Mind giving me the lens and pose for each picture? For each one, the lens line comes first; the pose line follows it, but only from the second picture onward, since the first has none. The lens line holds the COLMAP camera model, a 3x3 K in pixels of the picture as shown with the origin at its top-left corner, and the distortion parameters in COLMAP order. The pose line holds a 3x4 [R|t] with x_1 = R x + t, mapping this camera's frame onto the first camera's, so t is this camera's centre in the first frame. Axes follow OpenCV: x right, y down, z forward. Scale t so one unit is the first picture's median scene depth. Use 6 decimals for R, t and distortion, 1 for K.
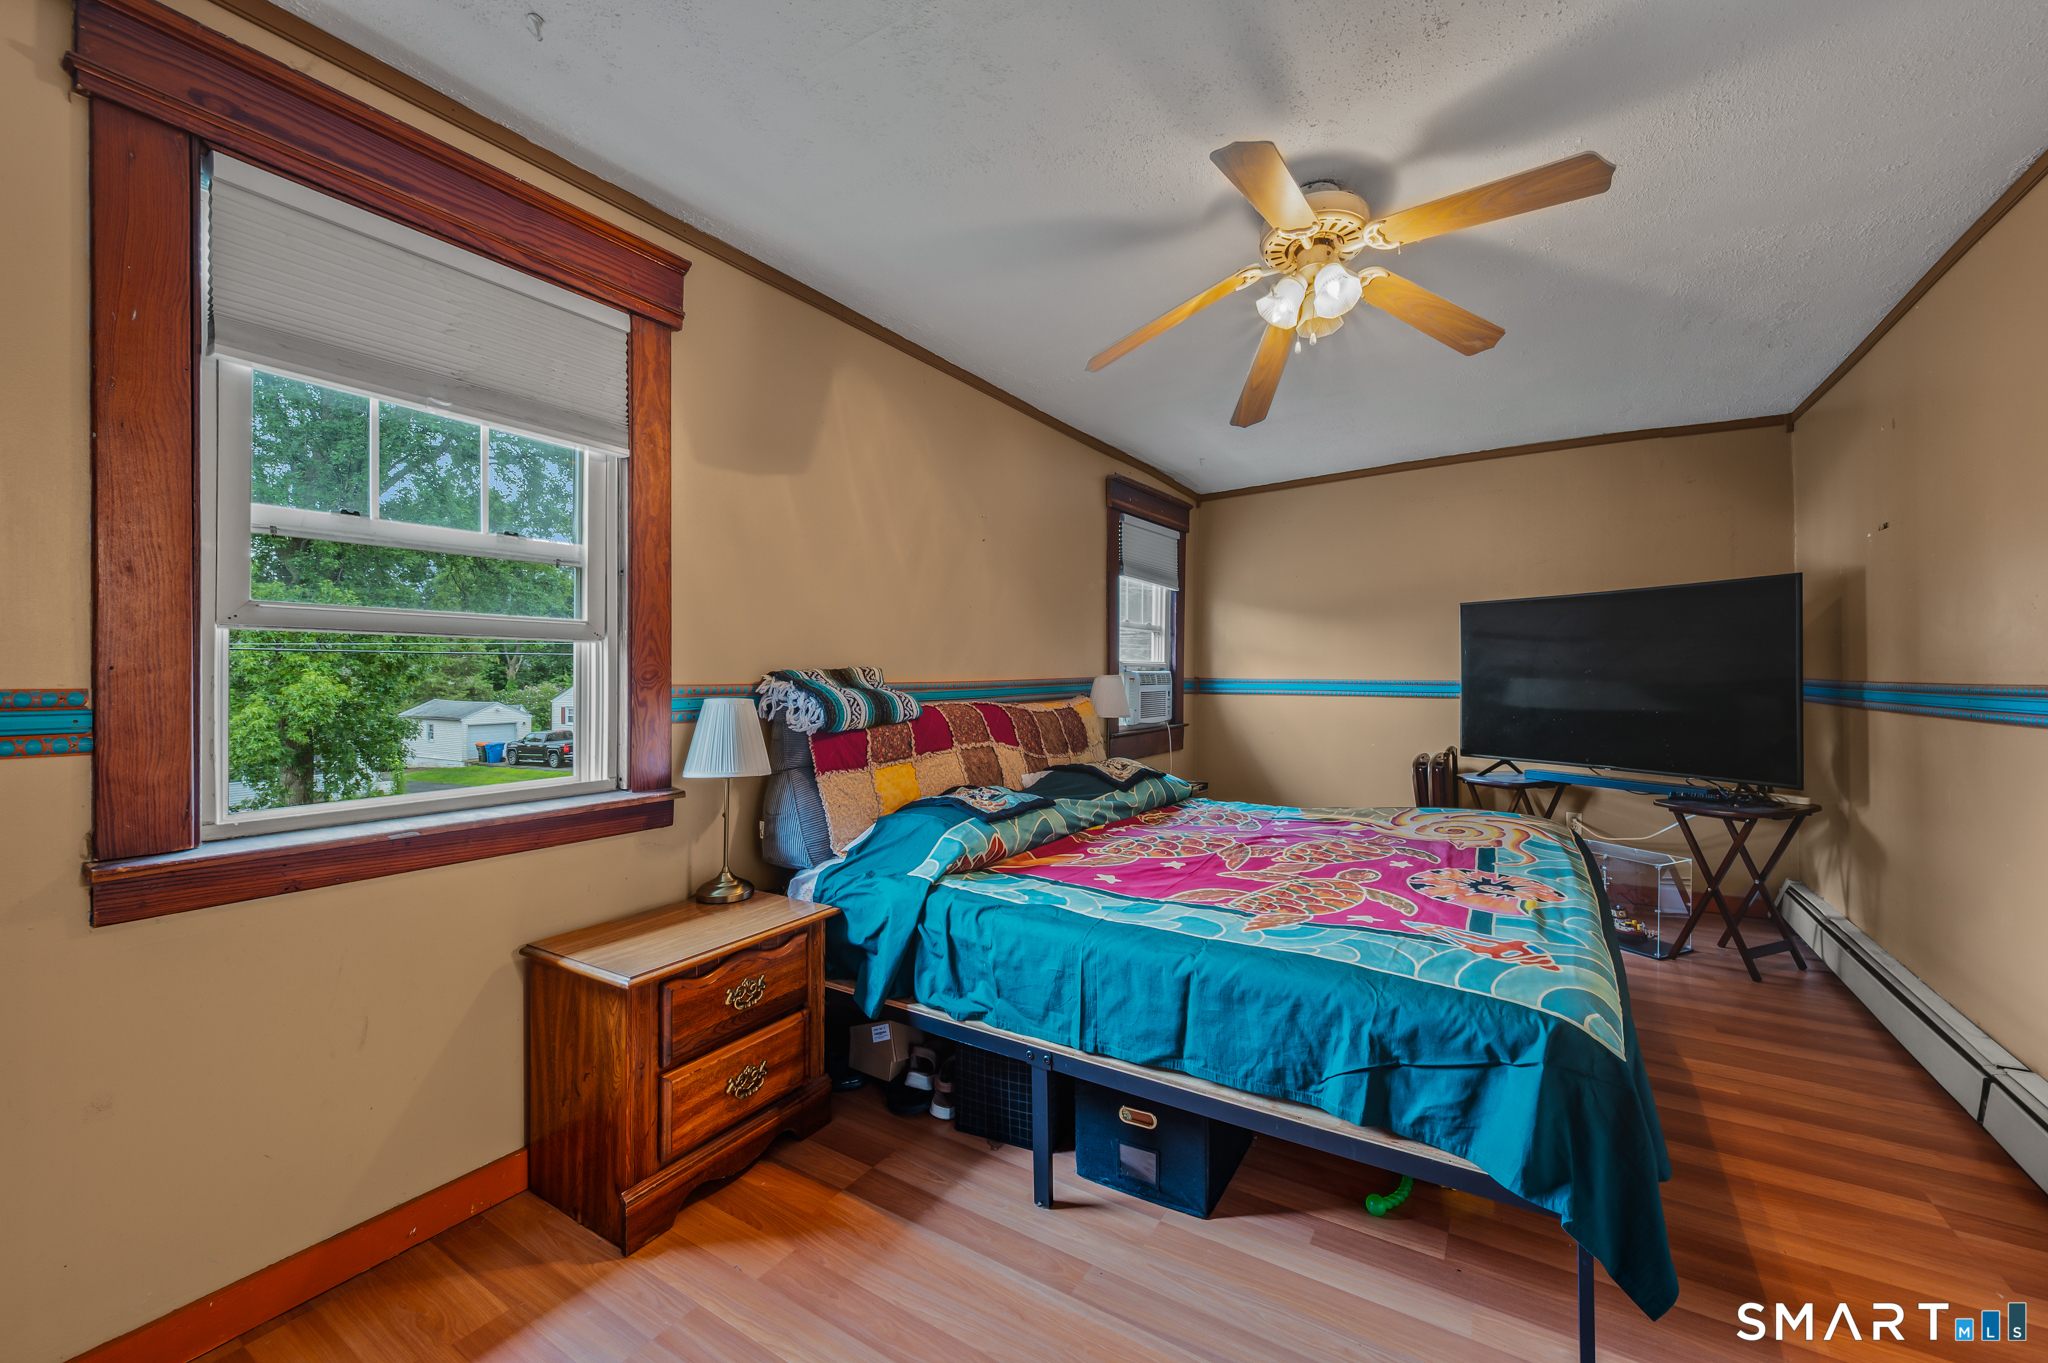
lens RADIAL K [[829.3, 0, 1023.5], [0, 829.3, 675.6], [0, 0, 1]] dist [-0.000402, 0.000112]
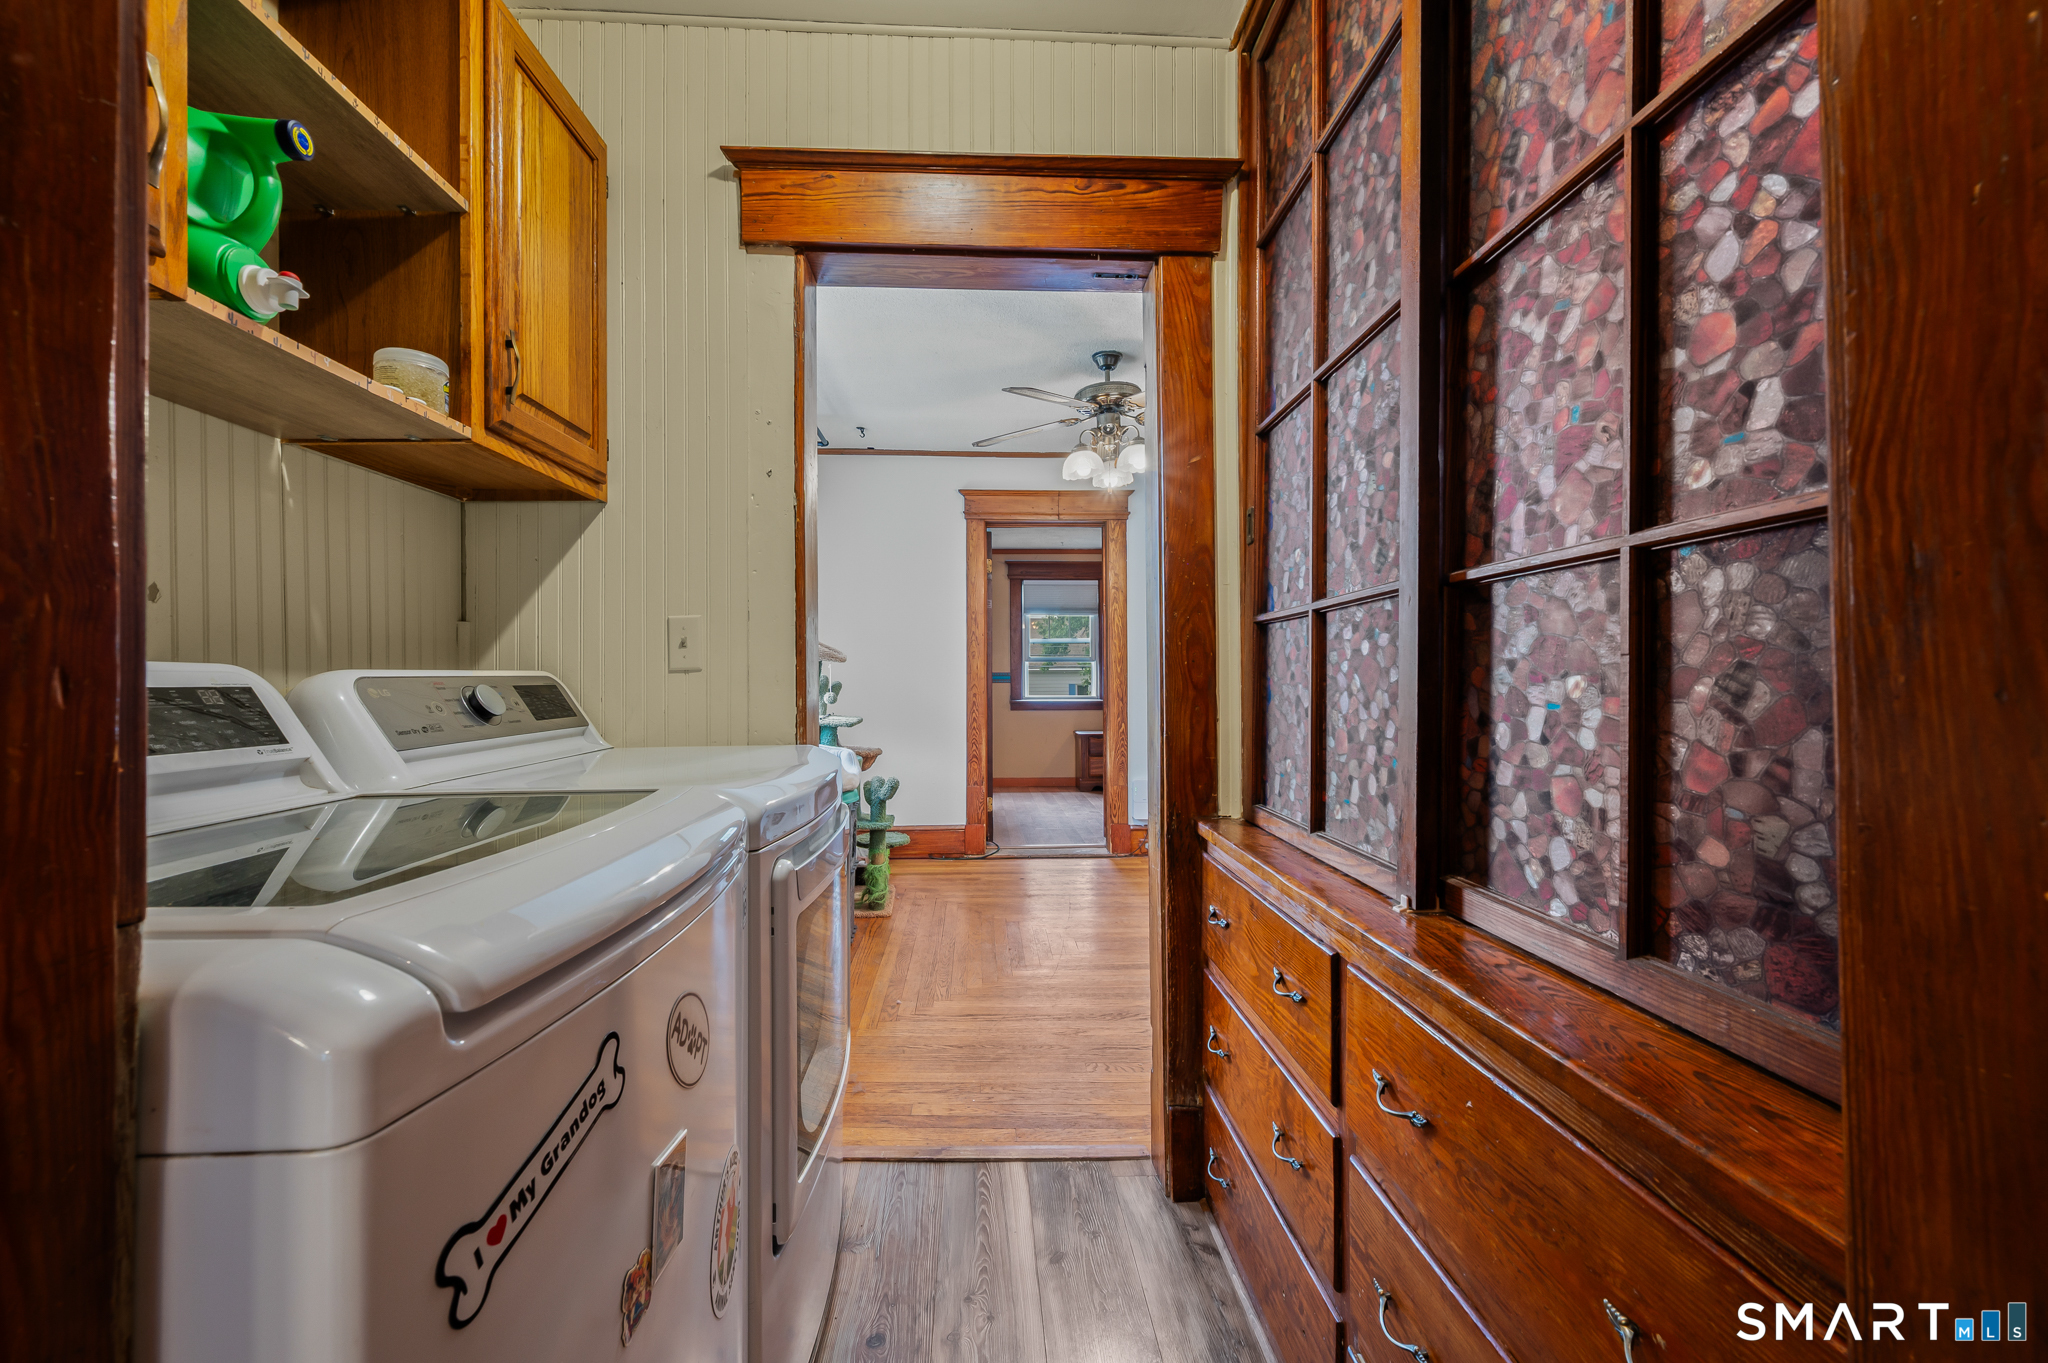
lens RADIAL K [[829.3, 0, 1019.4], [0, 829.3, 682.4], [0, 0, 1]] dist [-0.000402, 0.000112]
pose [[0.575687, -0.000559, -0.817670, 3.380209], [0.000512, 1.000000, -0.000323, 0.077308], [0.817670, -0.000233, 0.575687, -2.134183]]
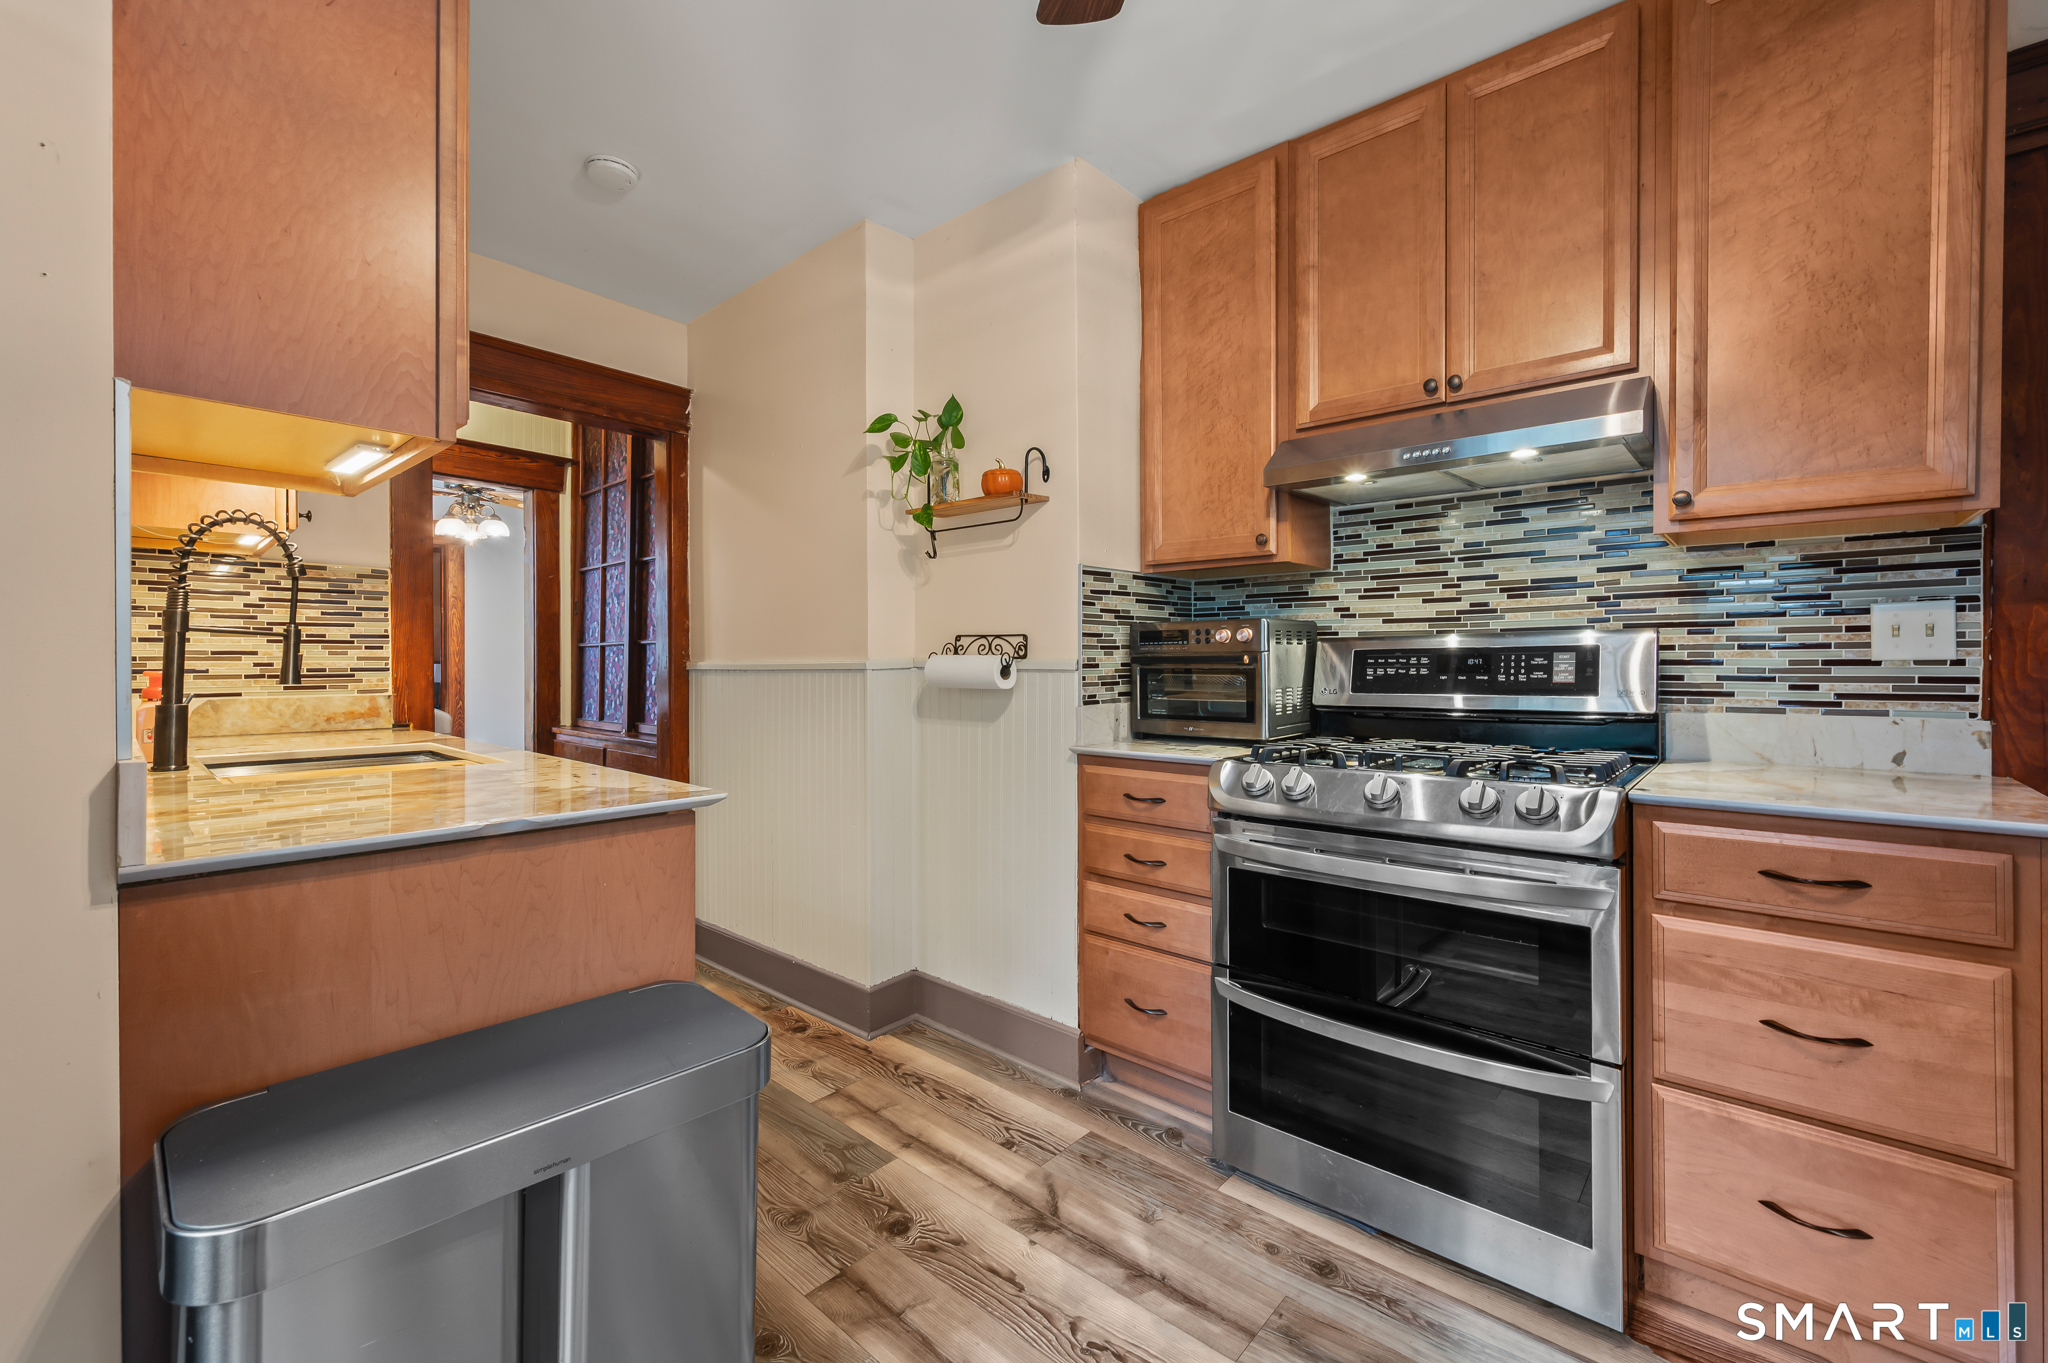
lens RADIAL K [[829.3, 0, 1027.5], [0, 829.3, 673.4], [0, 0, 1]] dist [-0.000402, 0.000112]
pose [[0.985053, 0.004090, -0.172203, 5.234646], [-0.004102, 0.999992, 0.000290, 0.082844], [0.172203, 0.000421, 0.985061, -4.505161]]
